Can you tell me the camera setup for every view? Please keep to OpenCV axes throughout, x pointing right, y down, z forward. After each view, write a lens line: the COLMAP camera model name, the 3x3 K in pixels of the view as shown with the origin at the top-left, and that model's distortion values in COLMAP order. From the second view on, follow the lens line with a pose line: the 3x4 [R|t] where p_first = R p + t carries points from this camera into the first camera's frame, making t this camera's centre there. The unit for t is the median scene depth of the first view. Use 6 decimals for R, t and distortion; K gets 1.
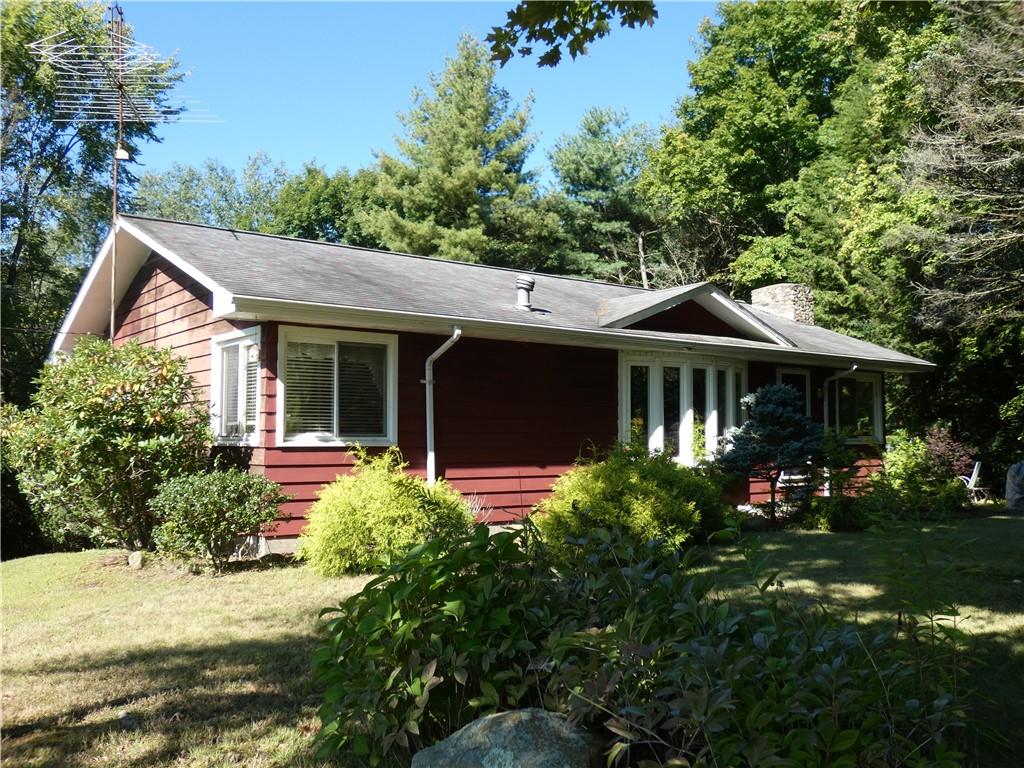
lens RADIAL K [[925.7, 0, 512.0], [0, 925.7, 383.9], [0, 0, 1]] dist [-0.009366, -0.011861]
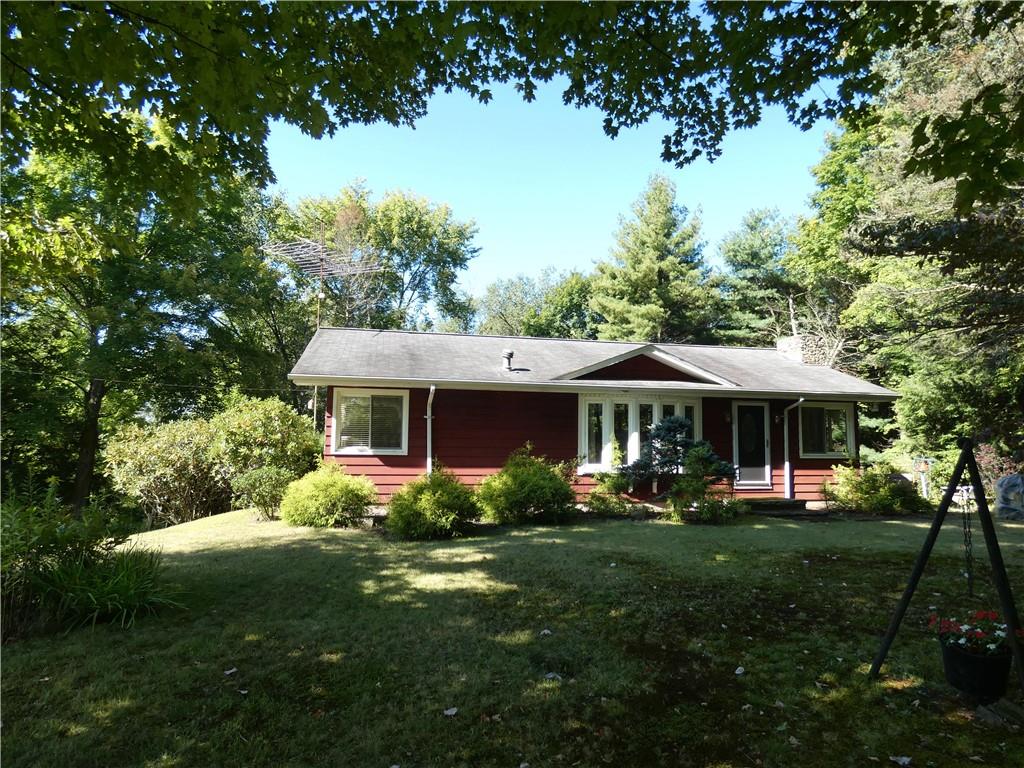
lens RADIAL K [[613.3, 0, 511.6], [0, 613.3, 387.1], [0, 0, 1]] dist [-0.009324, -0.003852]
pose [[0.900920, -0.026797, -0.433157, 0.167530], [0.013919, 0.999363, -0.032875, -0.005673], [0.433762, 0.023589, 0.900719, 0.017852]]
